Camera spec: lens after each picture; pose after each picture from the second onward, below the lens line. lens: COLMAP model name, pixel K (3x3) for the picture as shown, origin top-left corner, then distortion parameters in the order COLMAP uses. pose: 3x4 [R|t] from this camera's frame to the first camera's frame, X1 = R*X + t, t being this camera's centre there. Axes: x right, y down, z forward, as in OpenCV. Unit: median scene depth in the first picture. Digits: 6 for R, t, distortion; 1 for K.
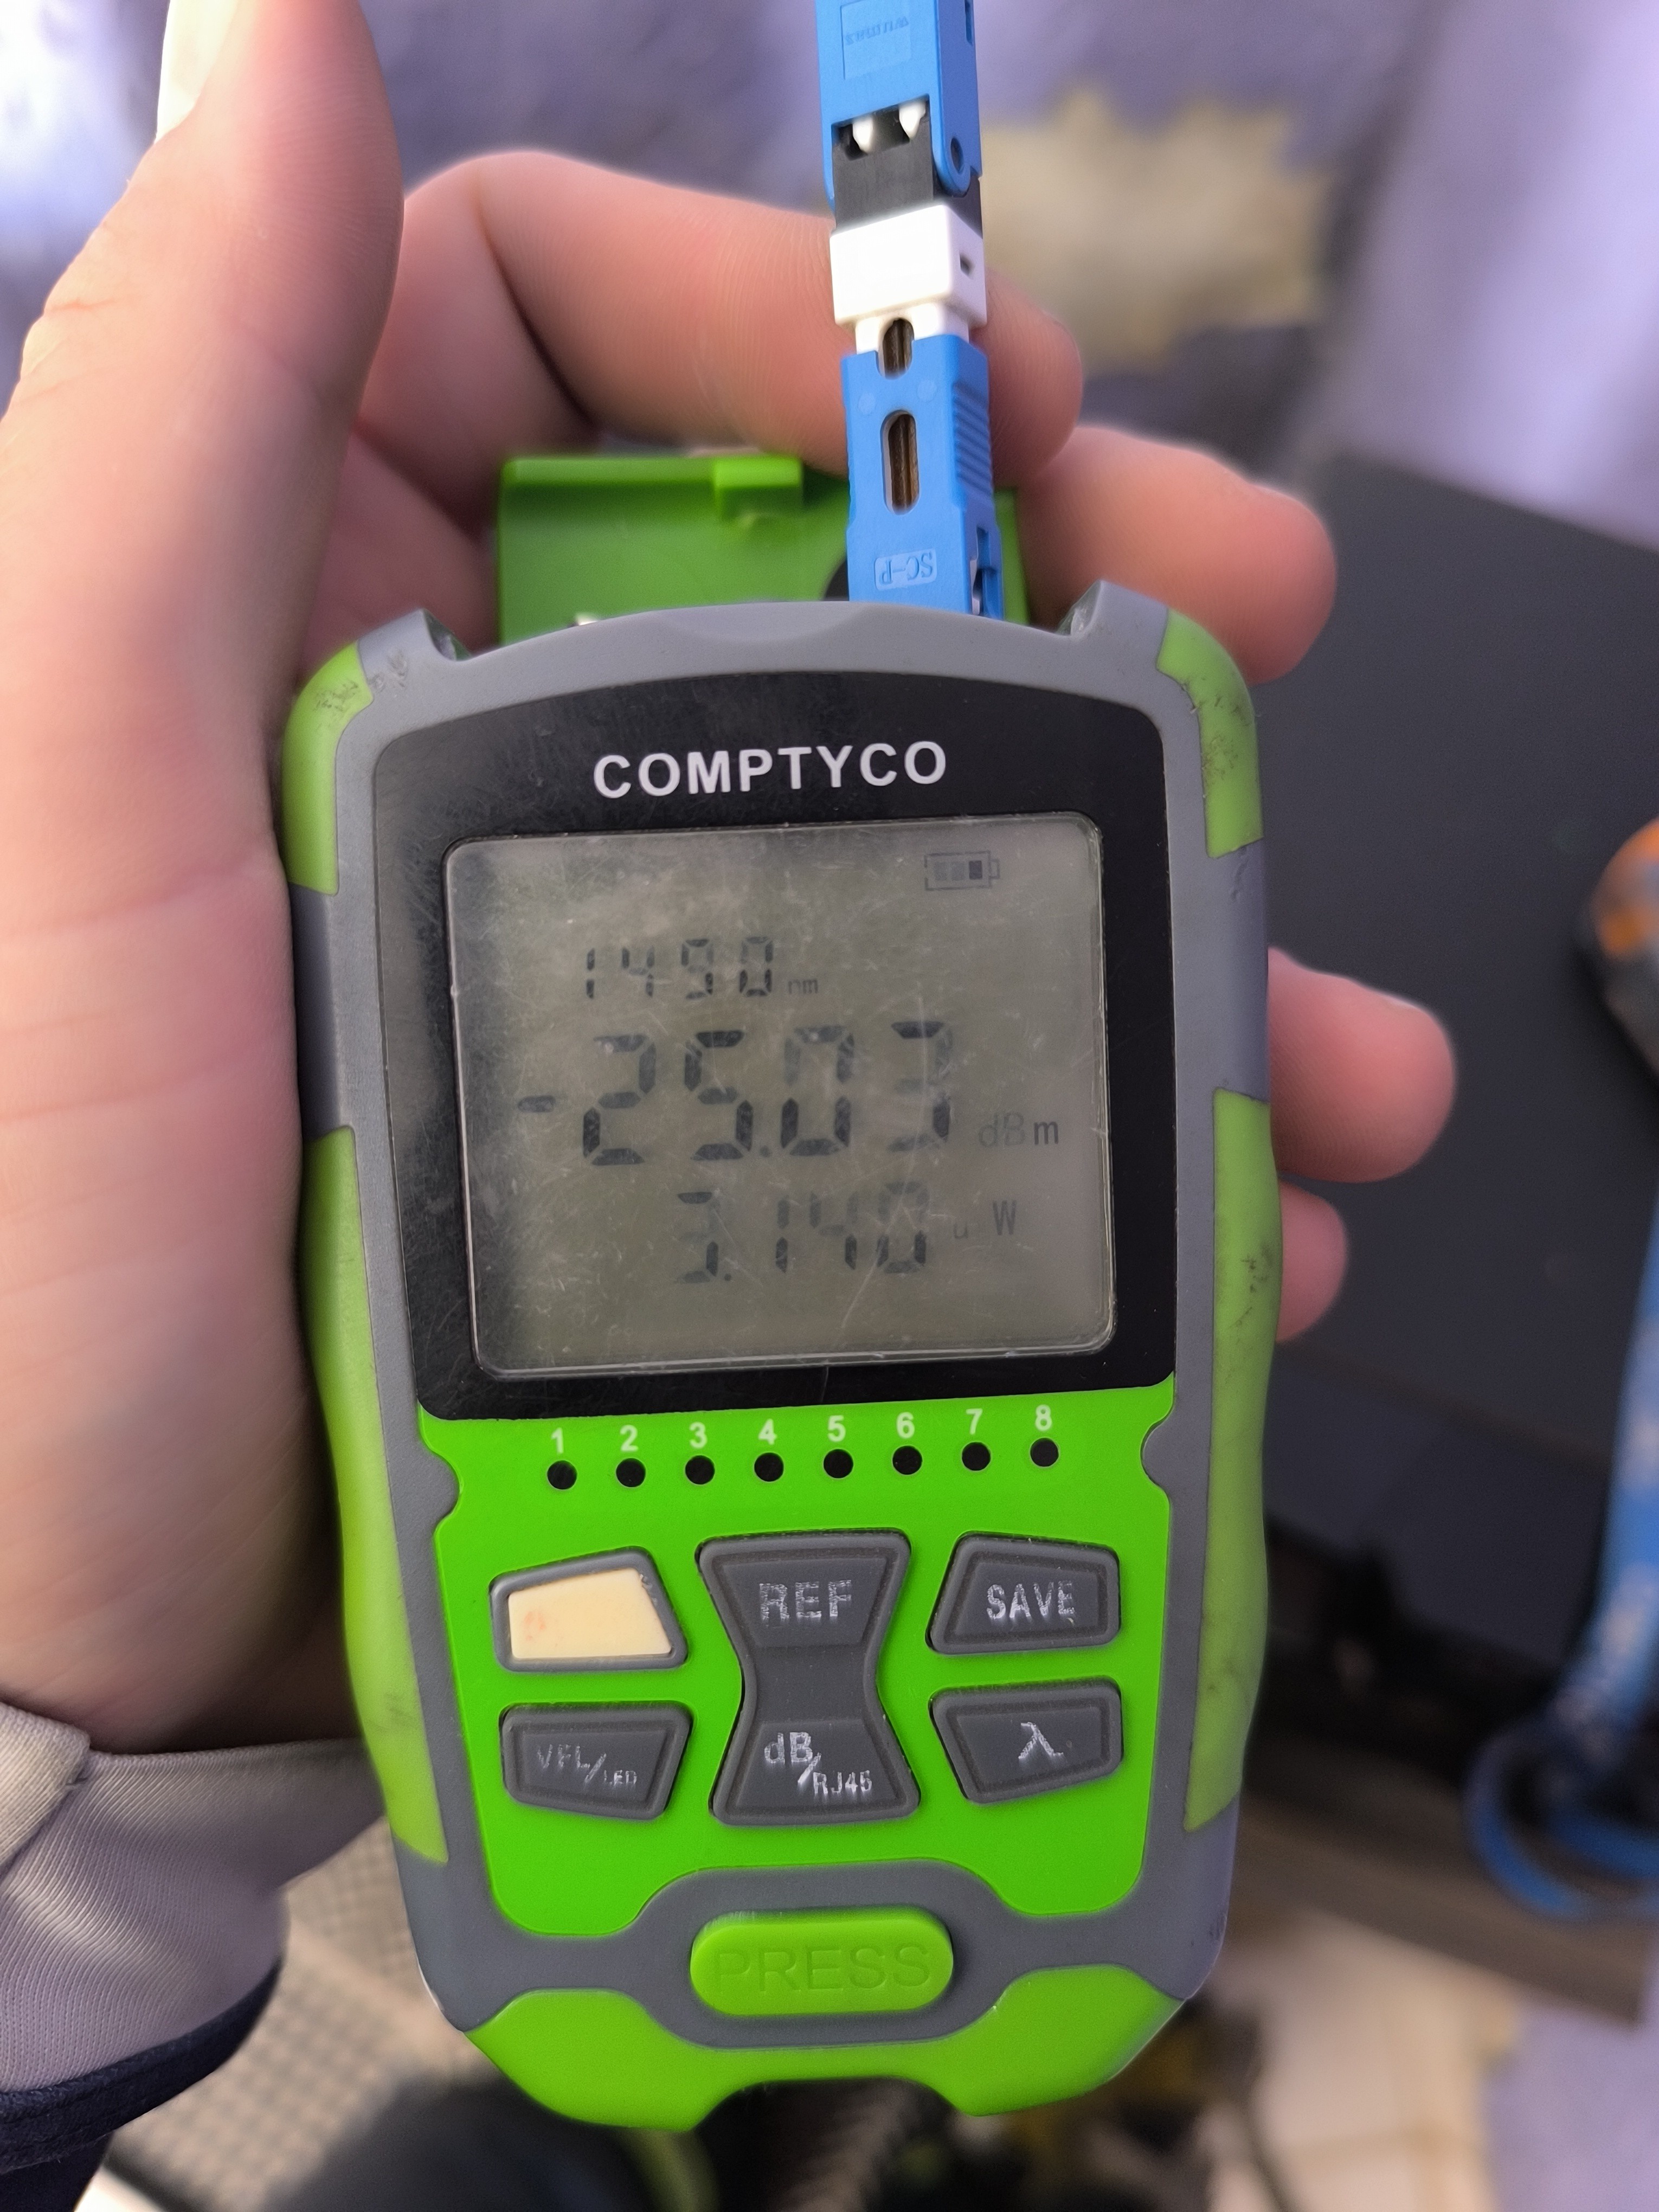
lens RADIAL K [[1471.6, 0, 829.5], [0, 1471.6, 1106.0], [0, 0, 1]] dist [-0.045726, 0.005153]
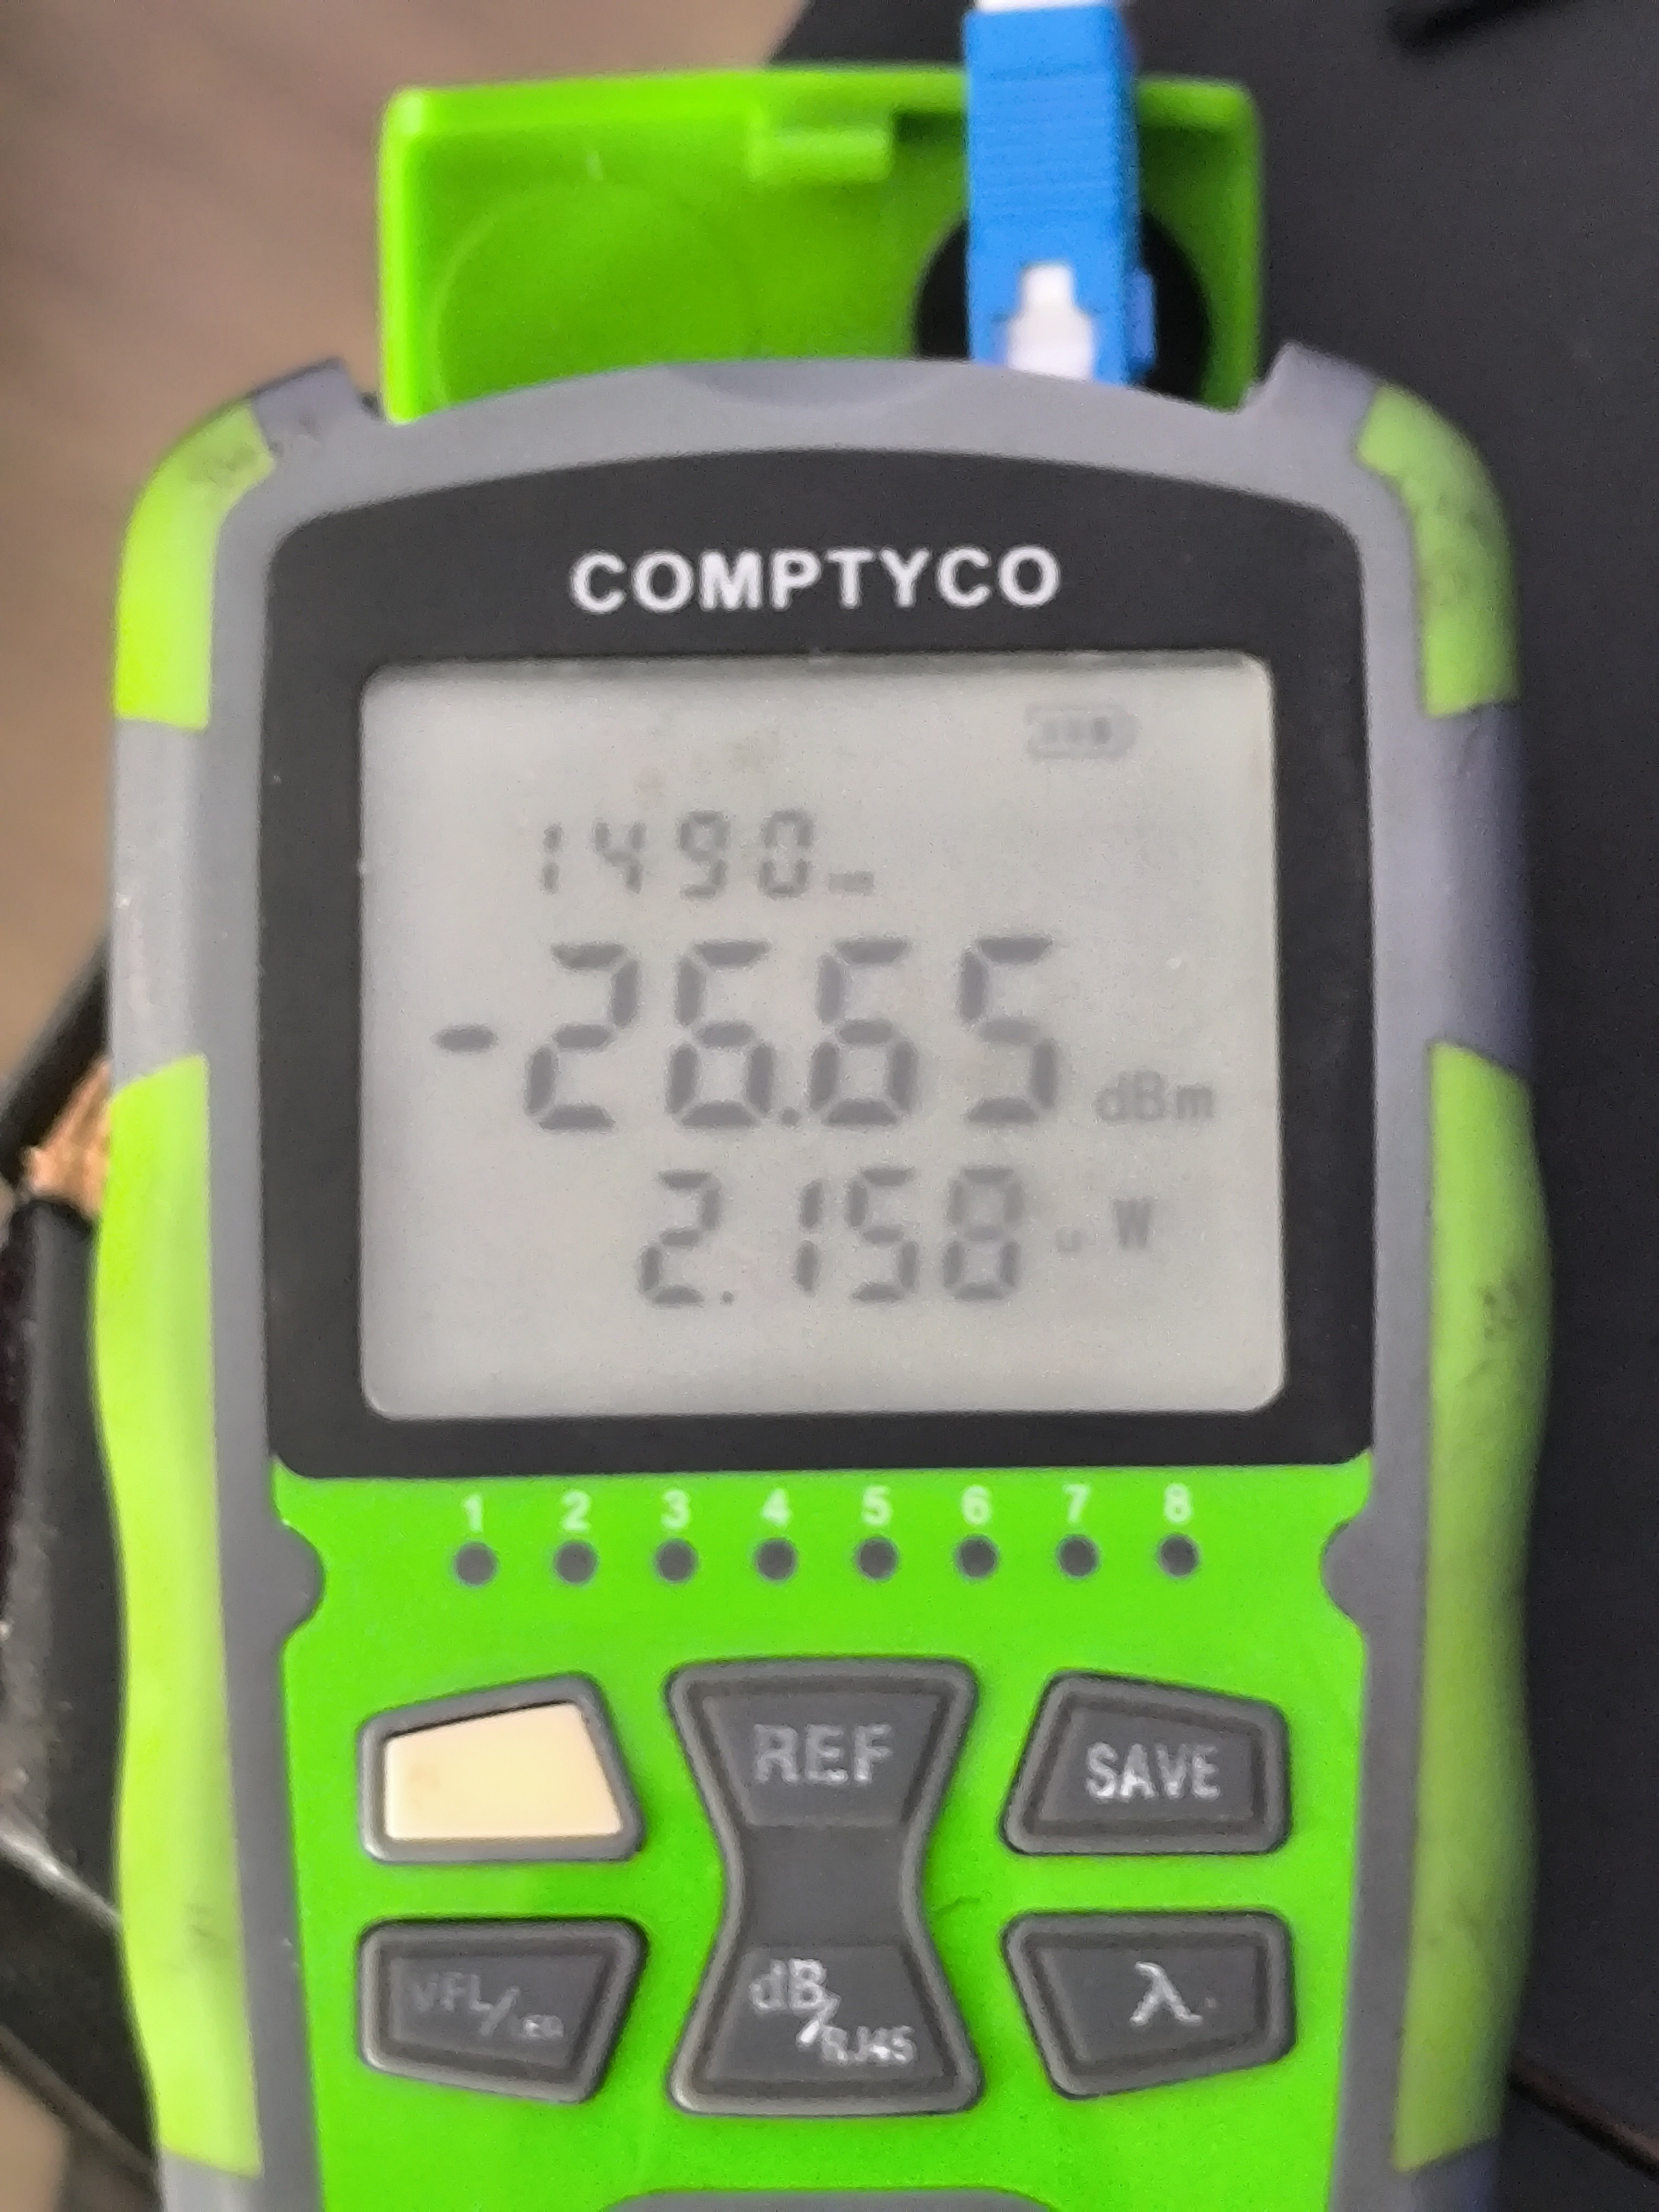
lens RADIAL K [[5989.7, 0, 829.5], [0, 5989.7, 1106.0], [0, 0, 1]] dist [-0.031232, 0.202730]
pose [[0.998971, 0.029893, -0.034115, 0.072944], [-0.036003, 0.980043, -0.195499, 0.584394], [0.027591, 0.196526, 0.980110, -1.791037]]
